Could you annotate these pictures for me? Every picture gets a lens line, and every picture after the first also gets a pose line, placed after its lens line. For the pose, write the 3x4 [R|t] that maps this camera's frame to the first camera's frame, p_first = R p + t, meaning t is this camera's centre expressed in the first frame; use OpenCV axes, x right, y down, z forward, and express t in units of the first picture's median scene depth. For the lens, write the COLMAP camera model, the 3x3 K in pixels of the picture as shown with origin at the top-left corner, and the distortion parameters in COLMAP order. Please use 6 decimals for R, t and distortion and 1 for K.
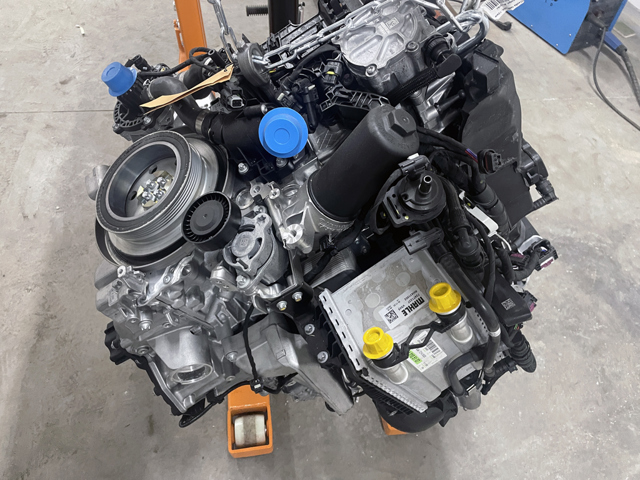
lens RADIAL K [[490.5, 0, 321.4], [0, 490.5, 238.2], [0, 0, 1]] dist [-0.006807, -0.002171]
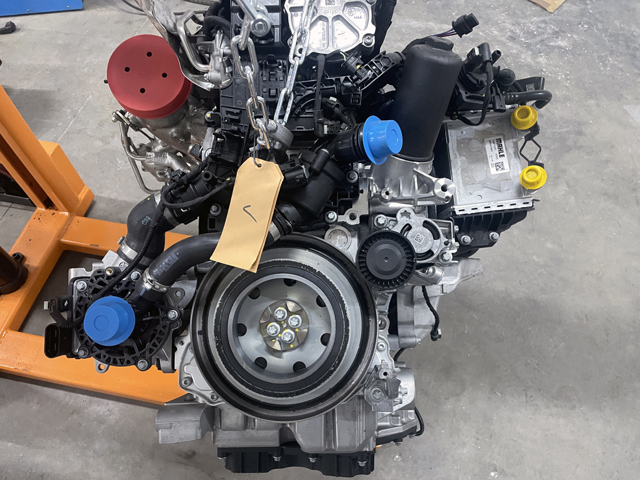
lens RADIAL K [[490.5, 0, 320.8], [0, 490.5, 242.4], [0, 0, 1]] dist [-0.006807, -0.002171]
pose [[0.318922, -0.823808, 0.468645, -0.747435], [0.768393, 0.514210, 0.380999, -0.567795], [-0.554852, 0.238595, 0.797002, 0.293327]]
